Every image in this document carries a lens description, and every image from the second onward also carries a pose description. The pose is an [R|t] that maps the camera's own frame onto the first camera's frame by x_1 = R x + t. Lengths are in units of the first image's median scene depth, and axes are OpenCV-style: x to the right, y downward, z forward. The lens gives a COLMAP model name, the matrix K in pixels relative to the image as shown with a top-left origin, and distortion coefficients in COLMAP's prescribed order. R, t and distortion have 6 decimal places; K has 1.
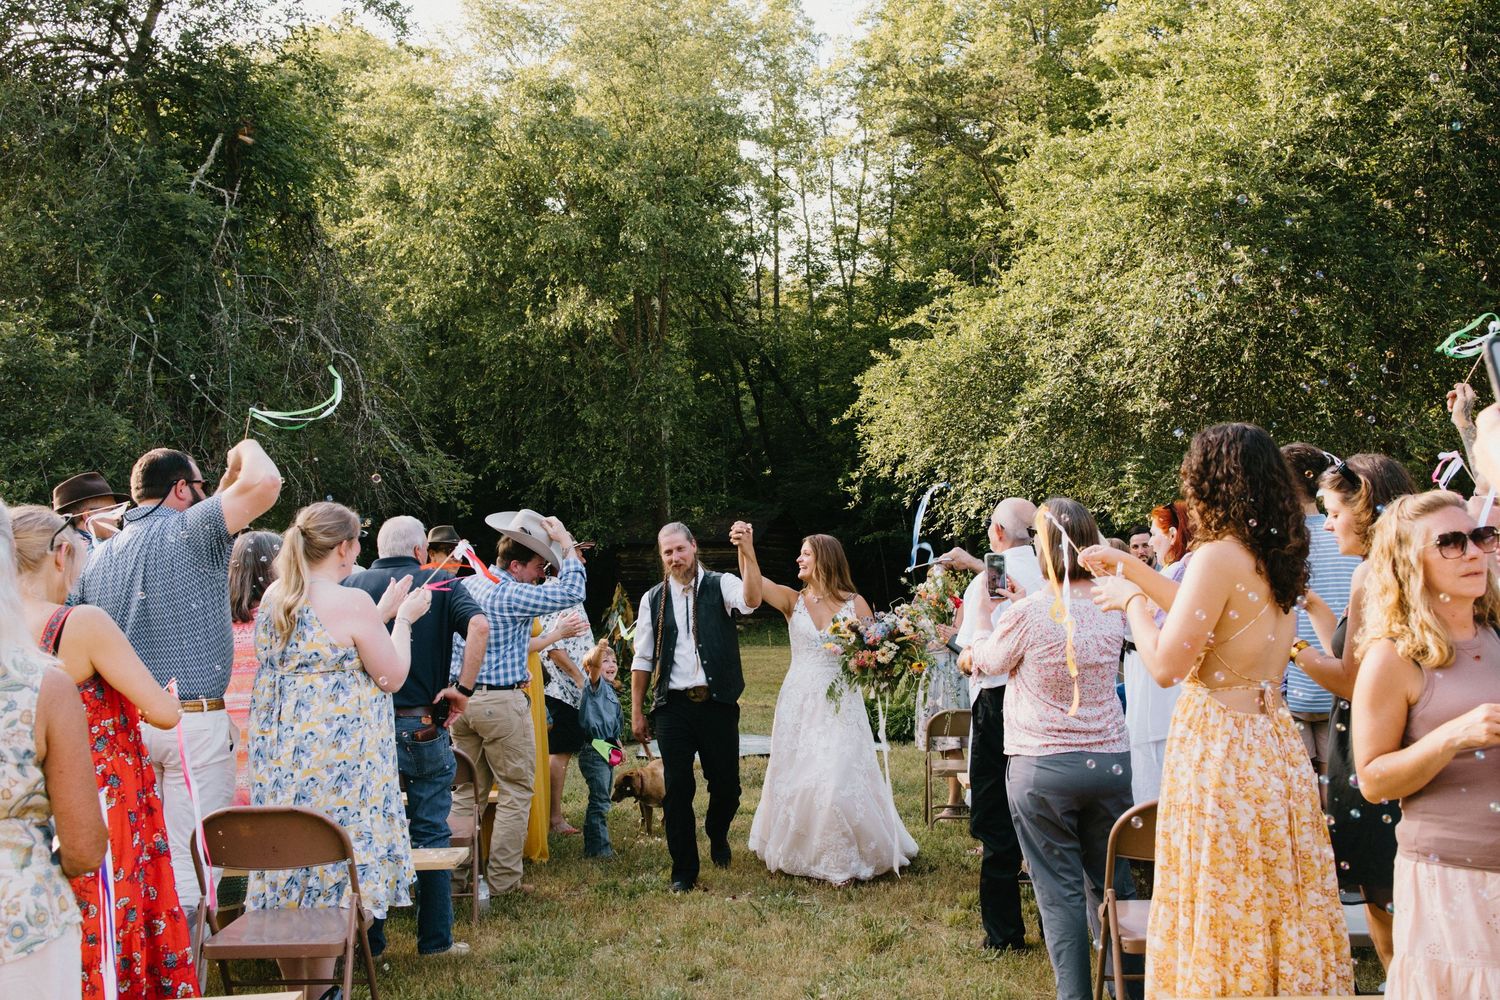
lens RADIAL K [[1512.3, 0, 750.0], [0, 1512.3, 500.0], [0, 0, 1]] dist [0.005491, 0.039568]
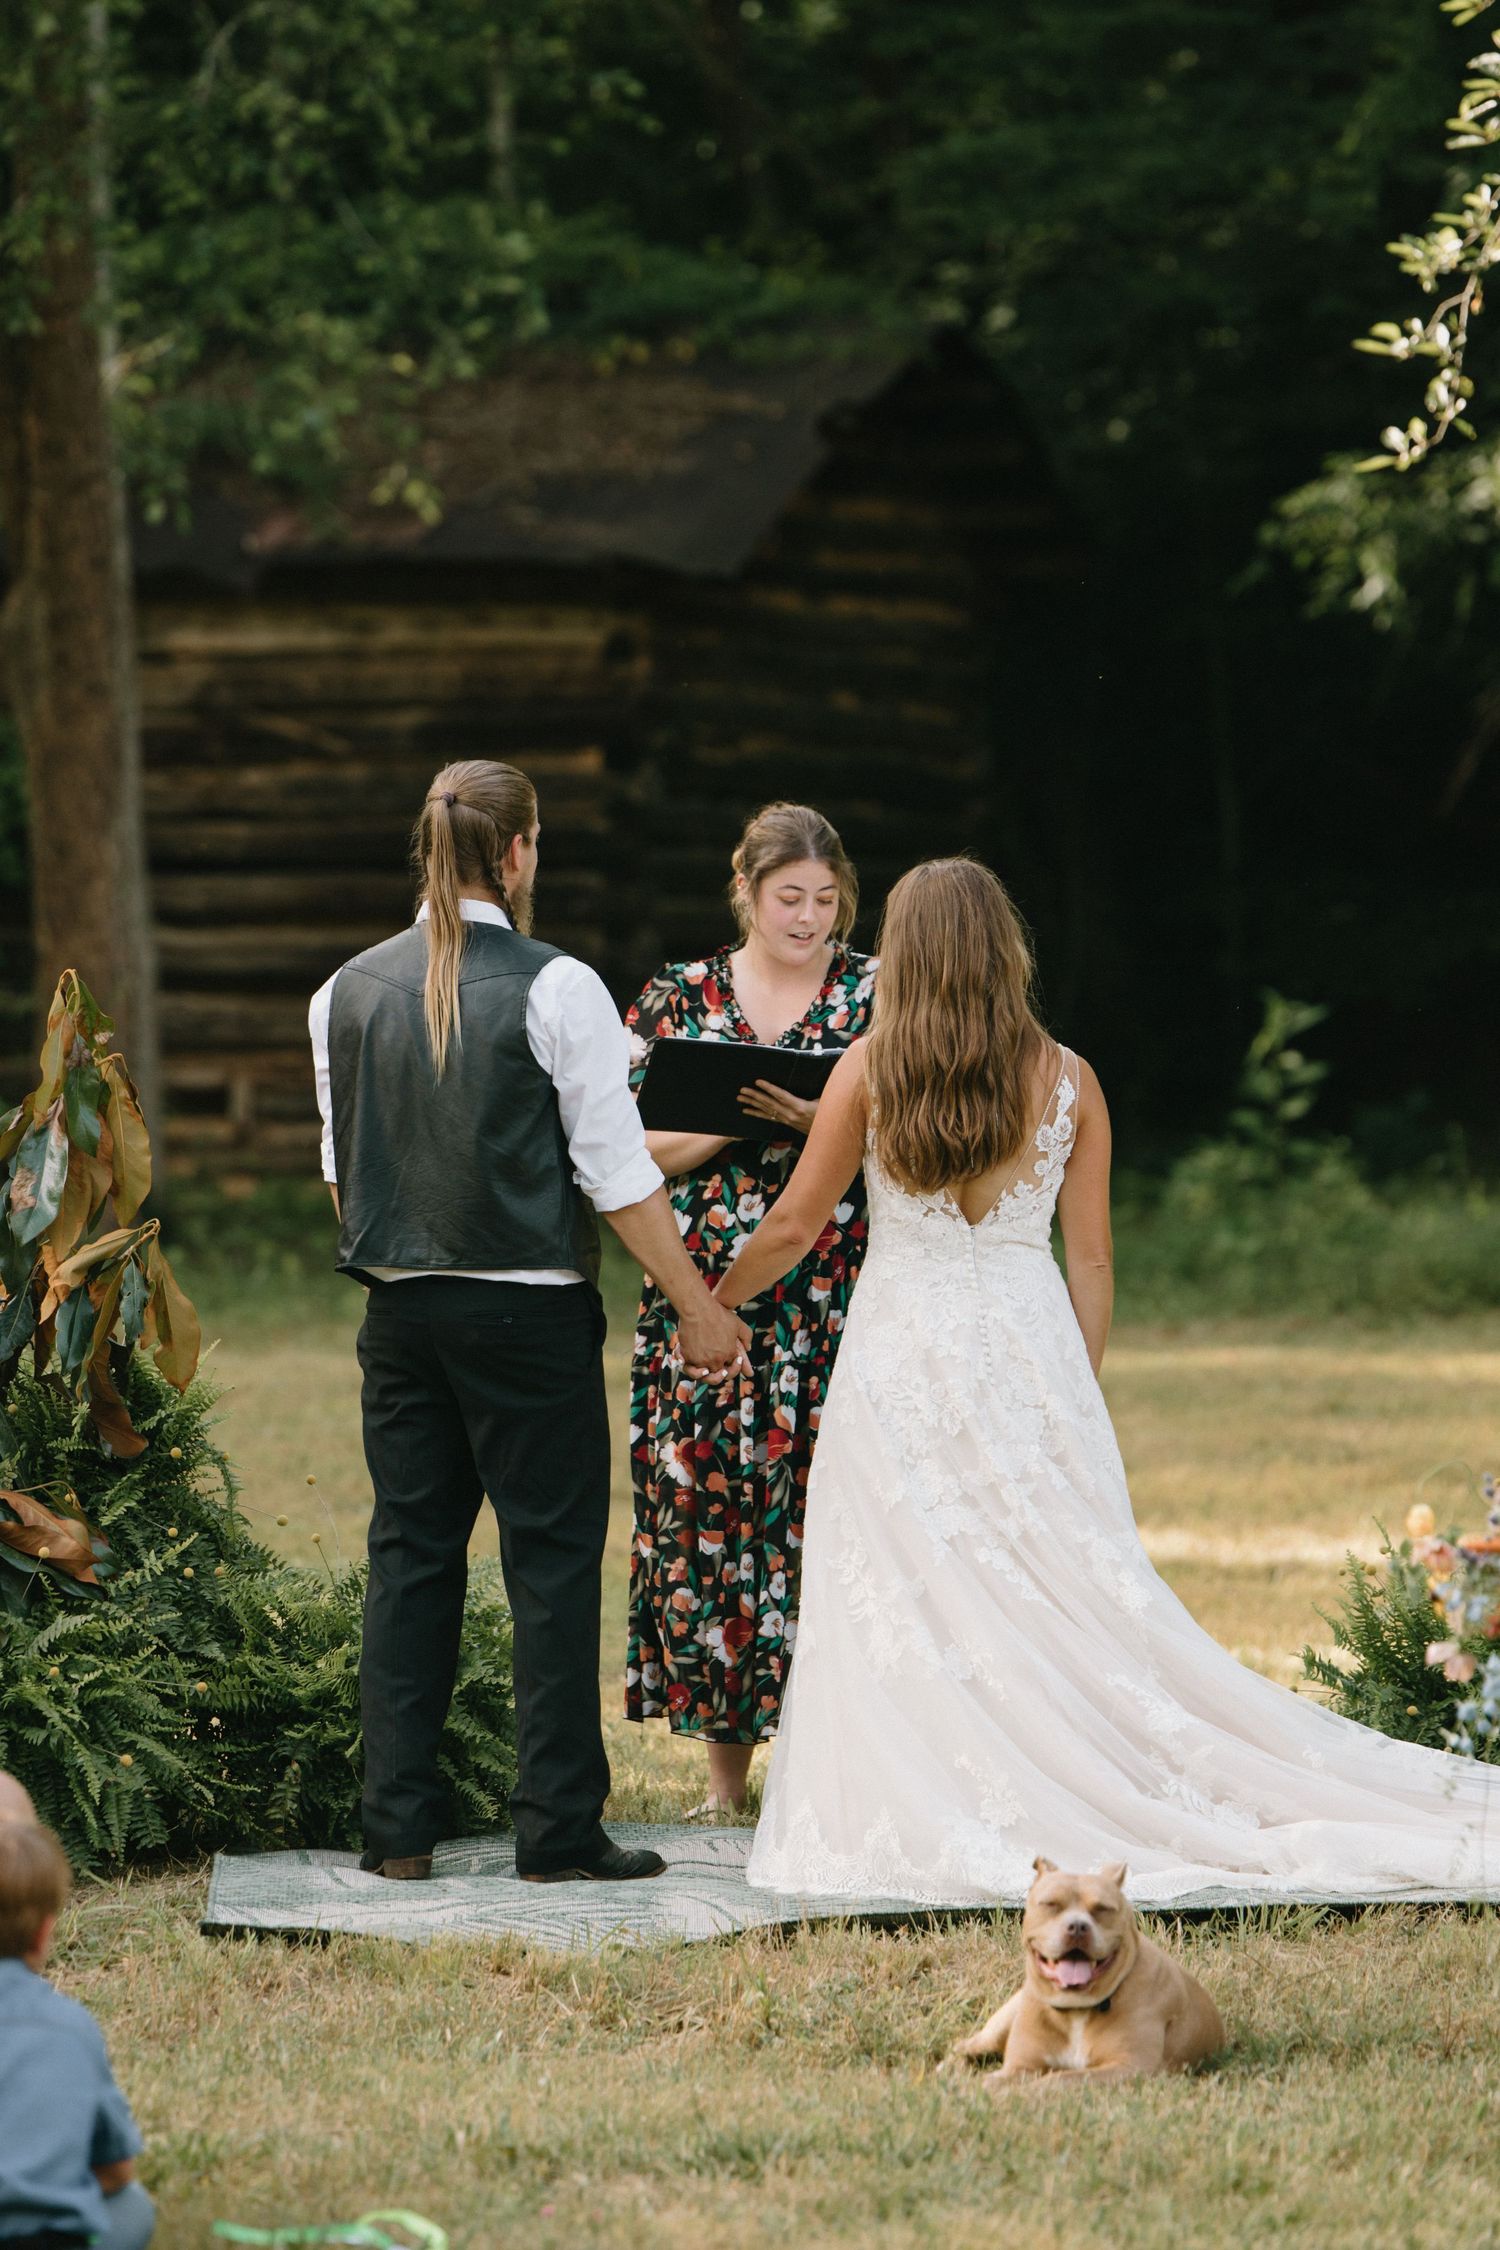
lens RADIAL K [[12419.4, 0, 750.0], [0, 12419.4, 1125.0], [0, 0, 1]] dist [0.151759, -6.992973]
pose [[0.999918, 0.007792, 0.010190, -0.014787], [-0.008585, 0.996734, 0.080296, -0.029673], [-0.009531, -0.080377, 0.996719, -0.299461]]
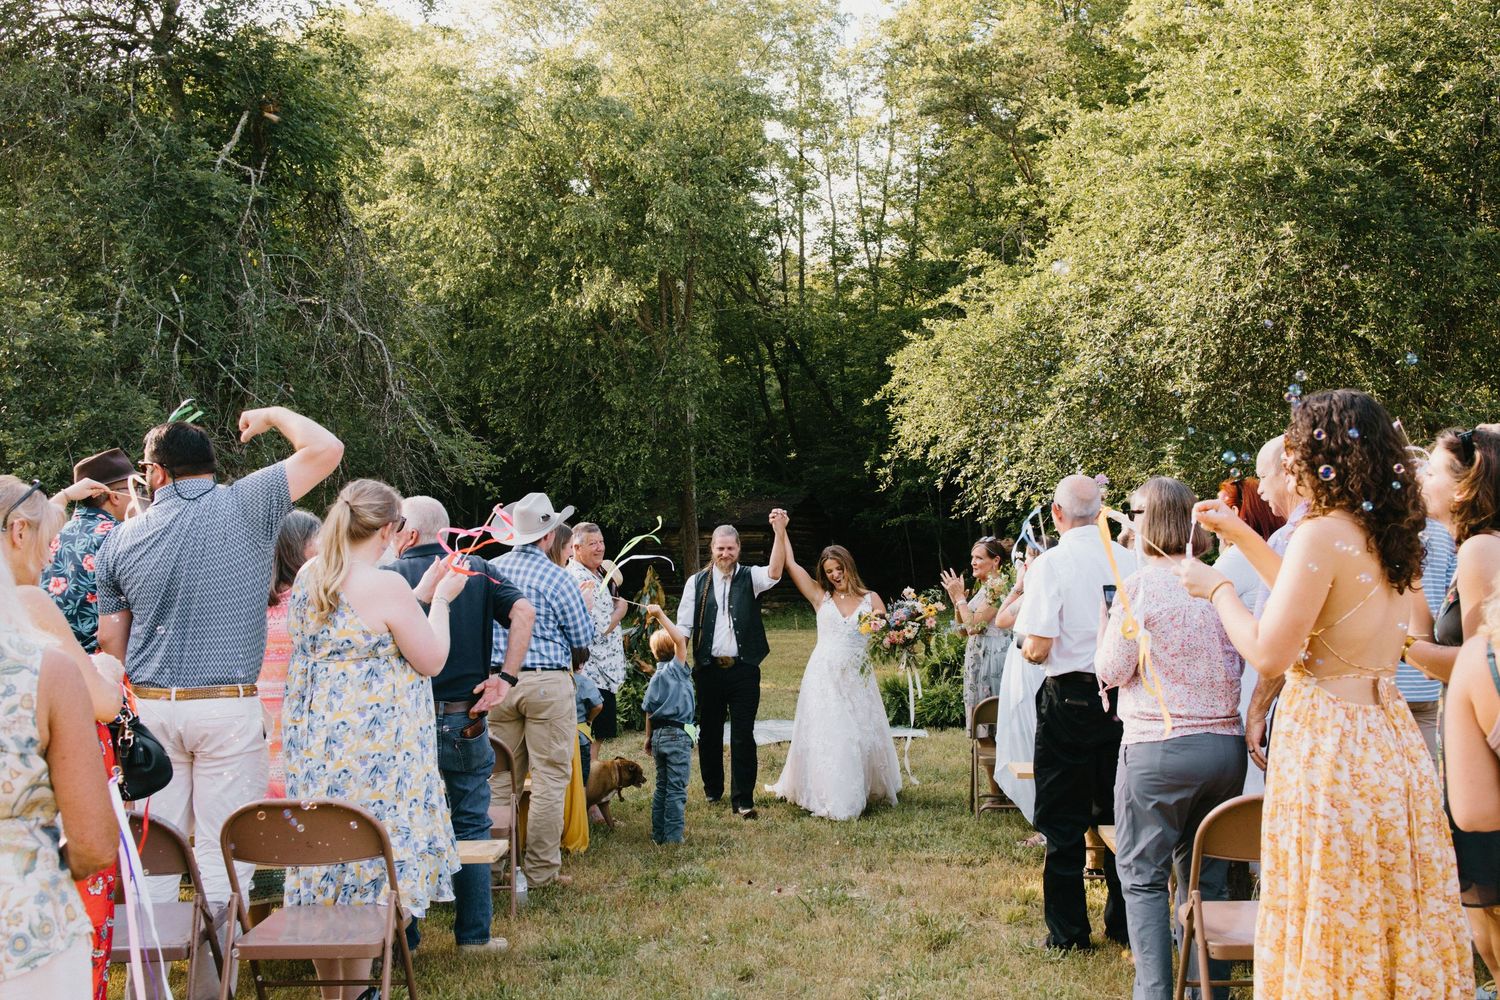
lens RADIAL K [[1512.3, 0, 750.0], [0, 1512.3, 500.0], [0, 0, 1]] dist [0.005491, 0.039568]
pose [[0.999888, 0.000537, -0.014961, -0.004915], [-0.000379, 0.999944, 0.010550, 0.001096], [0.014966, -0.010543, 0.999832, 0.012179]]
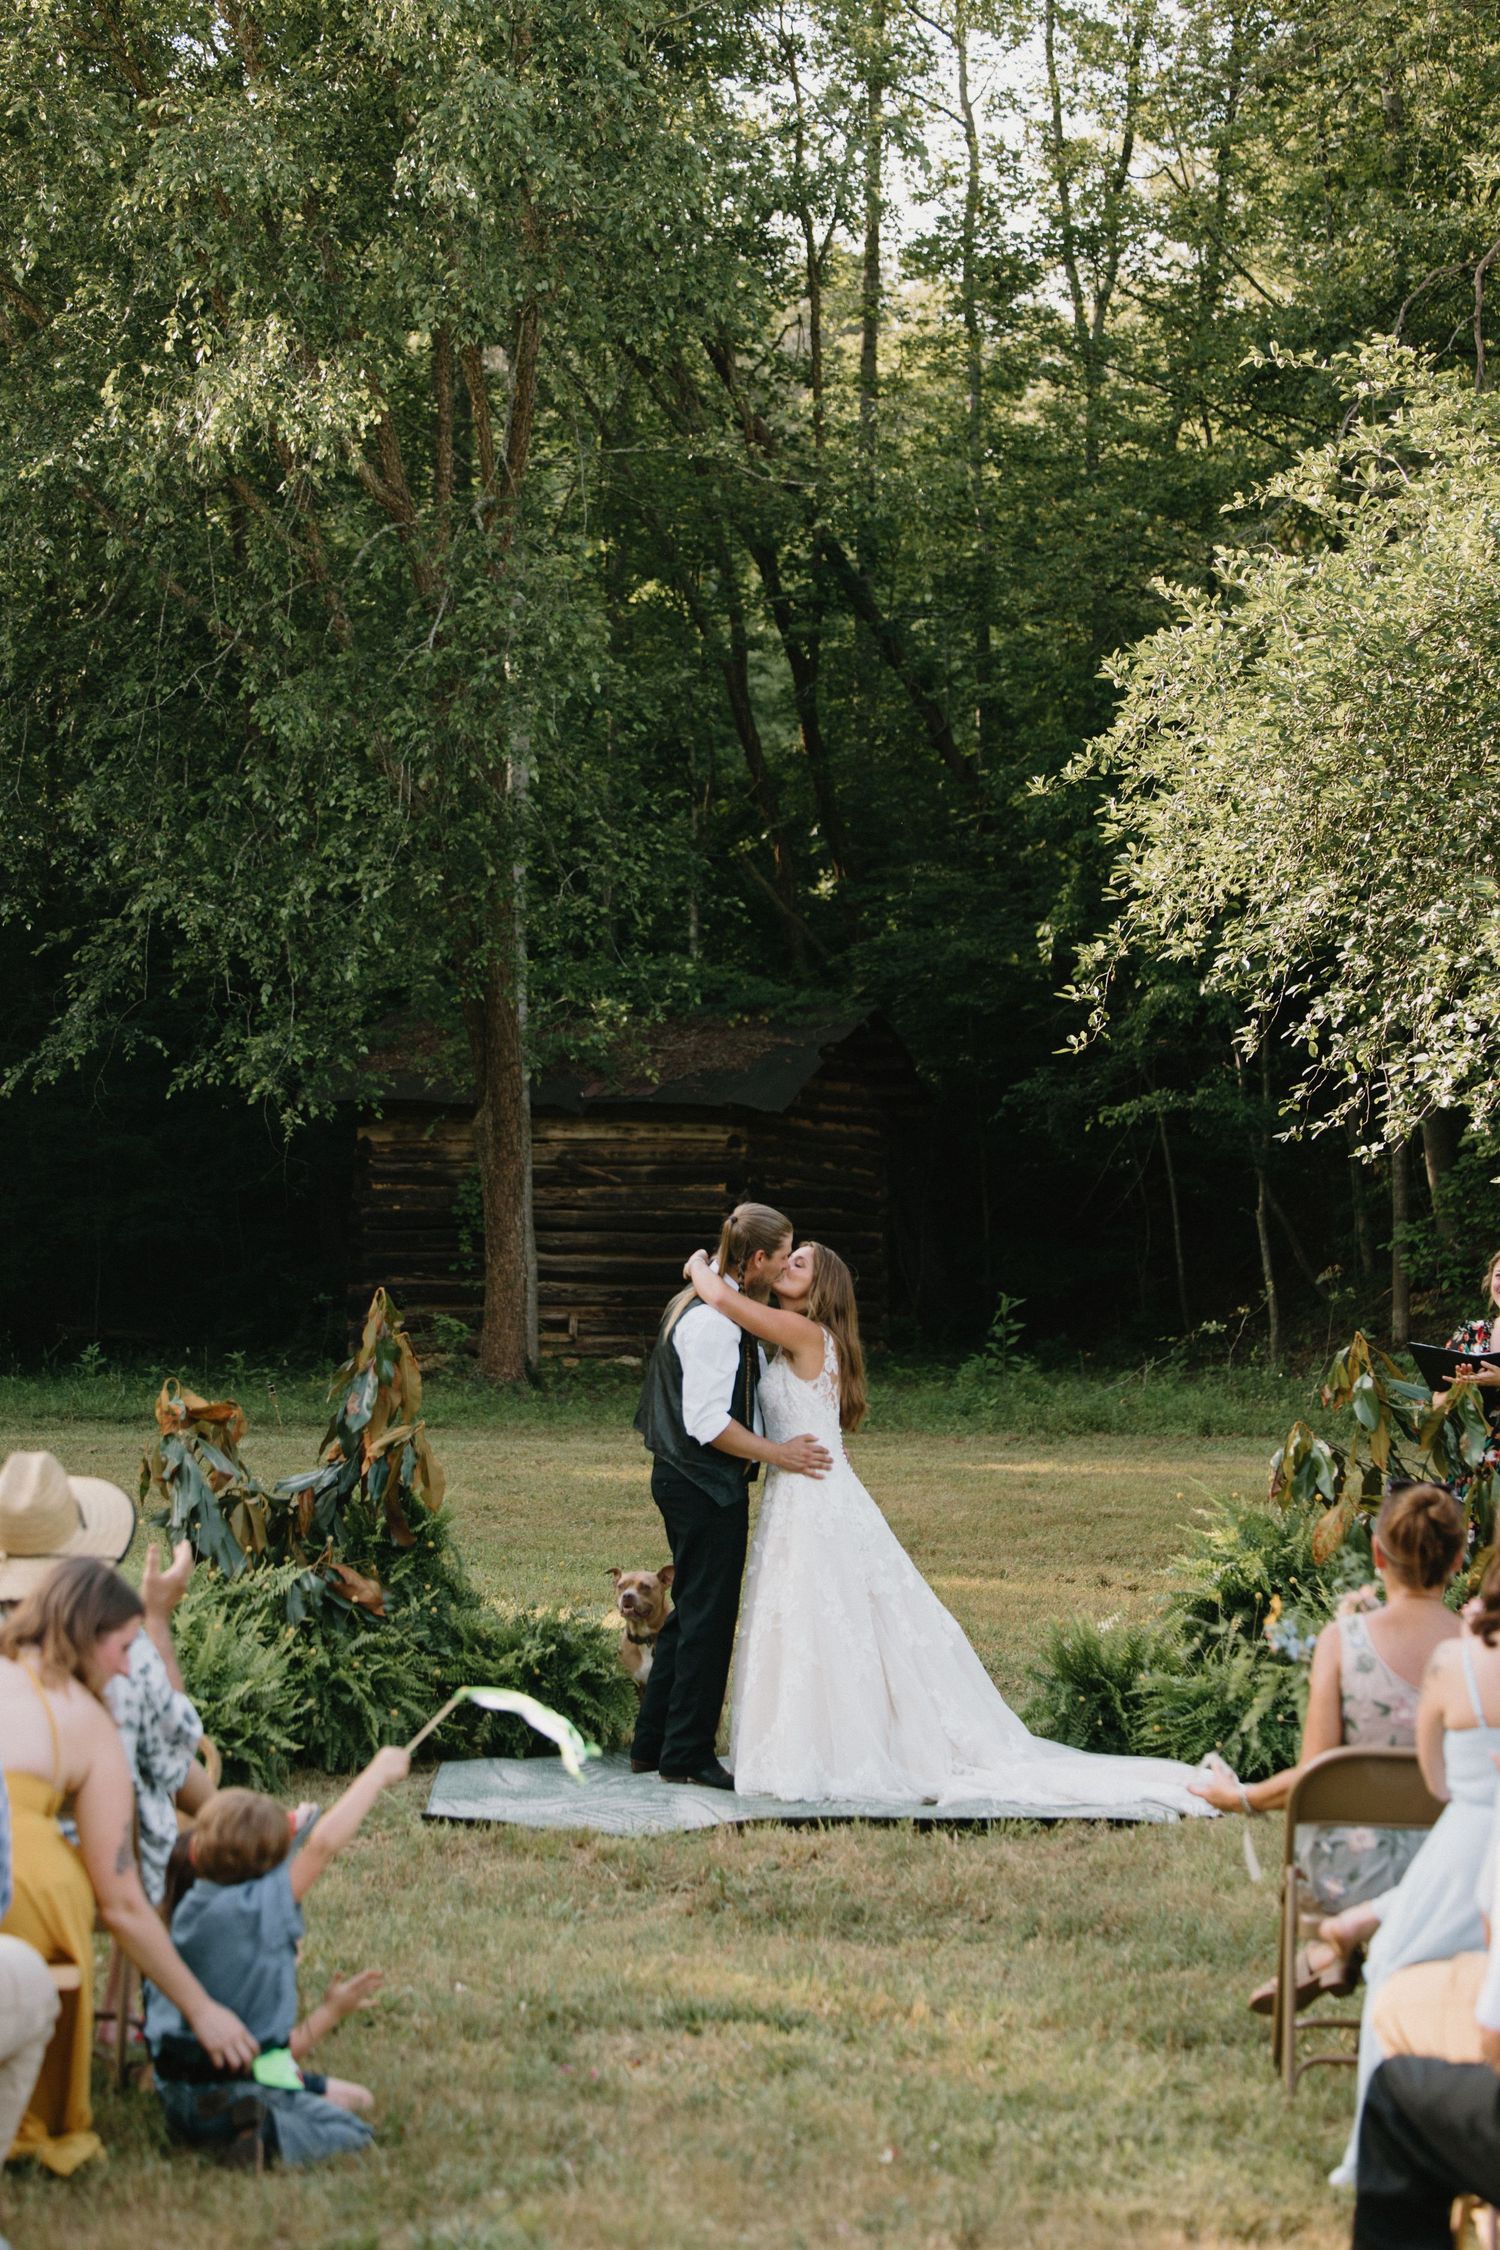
lens RADIAL K [[4648.4, 0, 750.0], [0, 4648.4, 1125.0], [0, 0, 1]] dist [0.009200, -0.075432]
pose [[0.999556, 0.029715, -0.002182, -0.002642], [-0.029612, 0.998862, 0.037388, -0.014885], [0.003291, -0.037307, 0.999298, -0.017239]]
